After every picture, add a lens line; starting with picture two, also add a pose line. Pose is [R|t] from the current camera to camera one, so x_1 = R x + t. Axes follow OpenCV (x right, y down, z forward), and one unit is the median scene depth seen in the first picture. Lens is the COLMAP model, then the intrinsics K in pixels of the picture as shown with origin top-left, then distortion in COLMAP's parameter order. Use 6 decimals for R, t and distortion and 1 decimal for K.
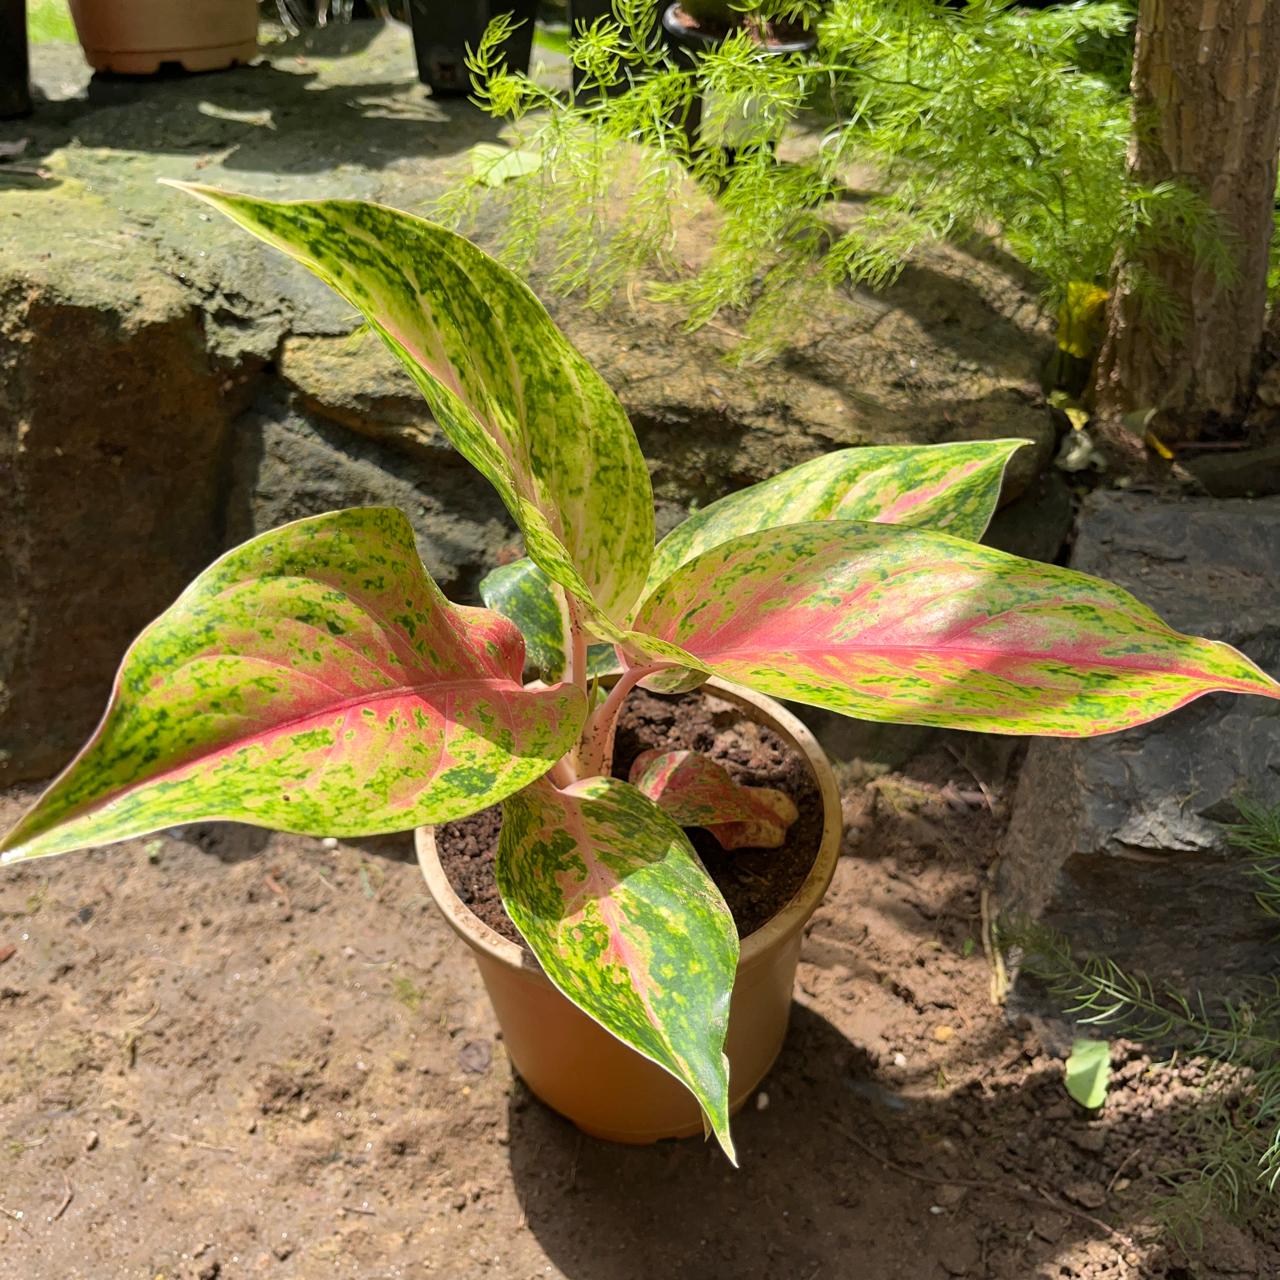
lens RADIAL K [[1369.7, 0, 633.9], [0, 1369.7, 620.4], [0, 0, 1]] dist [0.008405, 0.027088]
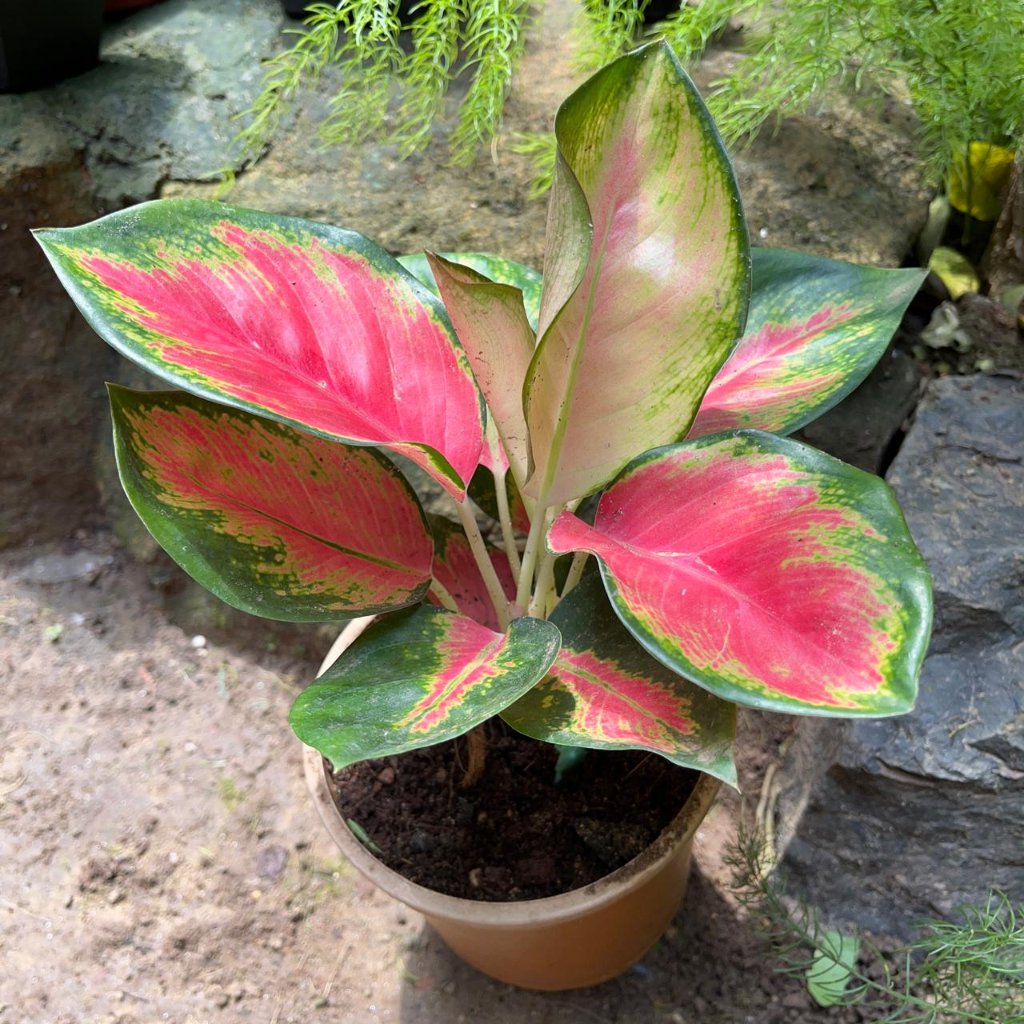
lens RADIAL K [[1098.7, 0, 500.2], [0, 1098.7, 518.2], [0, 0, 1]] dist [-0.006016, 0.032128]
pose [[0.981899, 0.088998, -0.167196, 0.195113], [-0.065794, 0.988029, 0.139534, -0.096650], [0.177612, -0.126008, 0.976000, 0.203983]]
